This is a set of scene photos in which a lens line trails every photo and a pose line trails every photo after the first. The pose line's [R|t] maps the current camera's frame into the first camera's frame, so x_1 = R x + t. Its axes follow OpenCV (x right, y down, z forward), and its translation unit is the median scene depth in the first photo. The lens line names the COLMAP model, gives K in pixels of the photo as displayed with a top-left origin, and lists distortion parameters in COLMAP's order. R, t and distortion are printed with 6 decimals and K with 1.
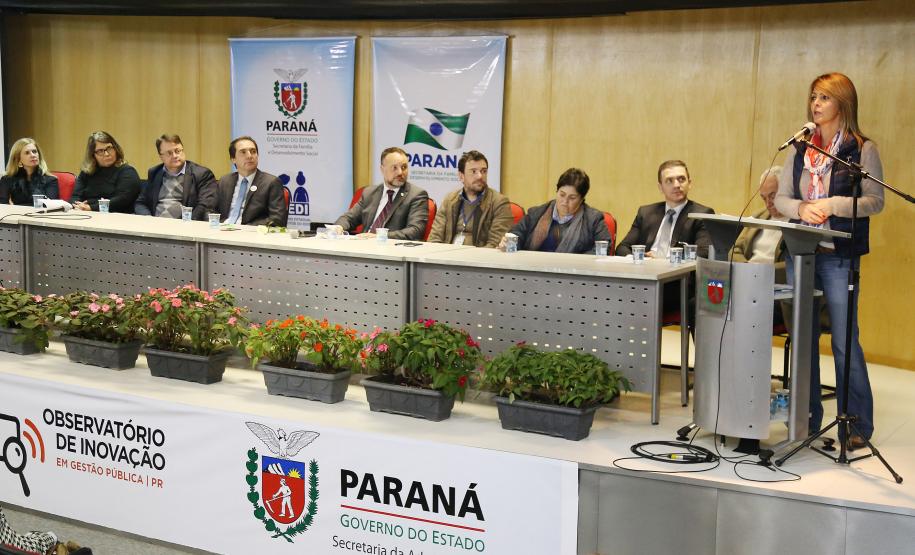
lens RADIAL K [[1265.5, 0, 486.6], [0, 1265.5, 274.2], [0, 0, 1]] dist [0.149164, 0.063661]
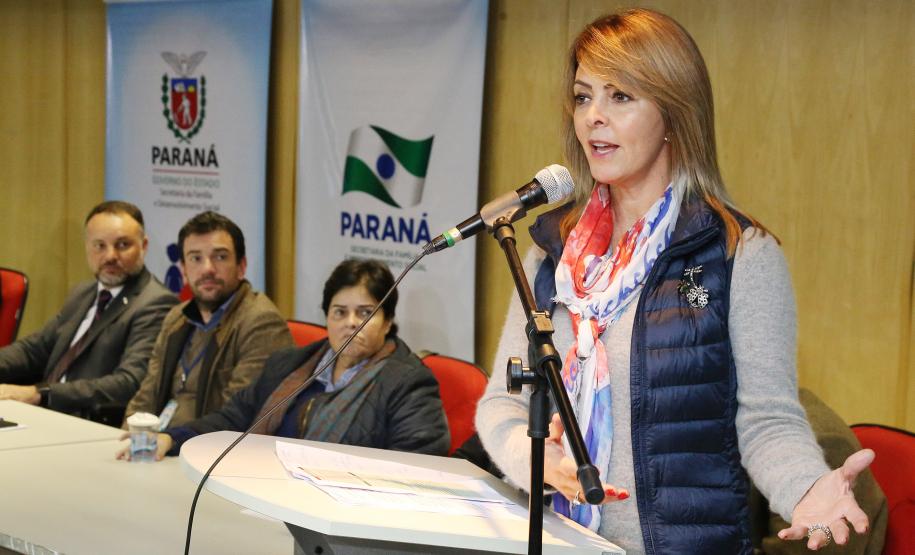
lens RADIAL K [[1789.4, 0, 457.5], [0, 1789.4, 277.5], [0, 0, 1]] dist [0.331812, -0.019171]
pose [[0.942573, 0.034622, -0.332201, 0.297970], [-0.050058, 0.998022, -0.038019, -0.057352], [0.330227, 0.052465, 0.942442, 0.435270]]
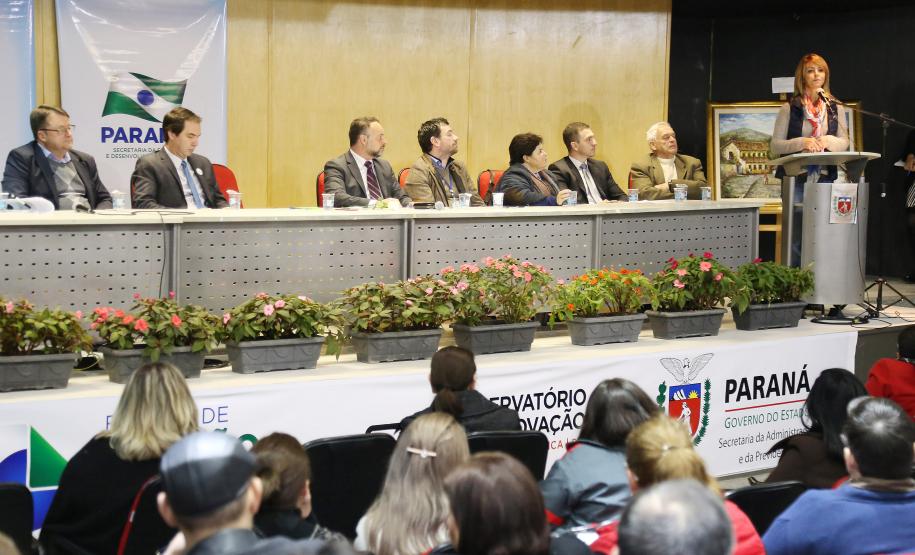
lens RADIAL K [[1754.2, 0, 457.5], [0, 1754.2, 277.5], [0, 0, 1]] dist [0.319163, 0.010497]
pose [[0.387678, -0.097583, 0.916615, -1.381537], [0.112574, 0.991950, 0.057991, -0.053085], [-0.914895, 0.080705, 0.395542, 0.457237]]
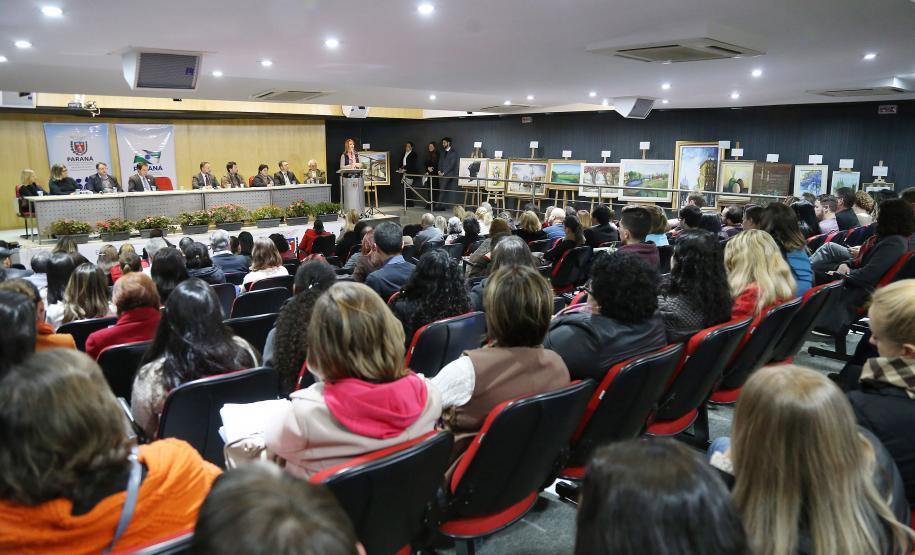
lens RADIAL K [[648.0, 0, 413.0], [0, 648.0, 276.5], [0, 0, 1]] dist [-0.005816, 0.000031]
pose [[0.363830, -0.208337, 0.907867, -1.548647], [0.136533, 0.976067, 0.169271, -0.023824], [-0.921404, 0.062368, 0.383568, -0.102634]]
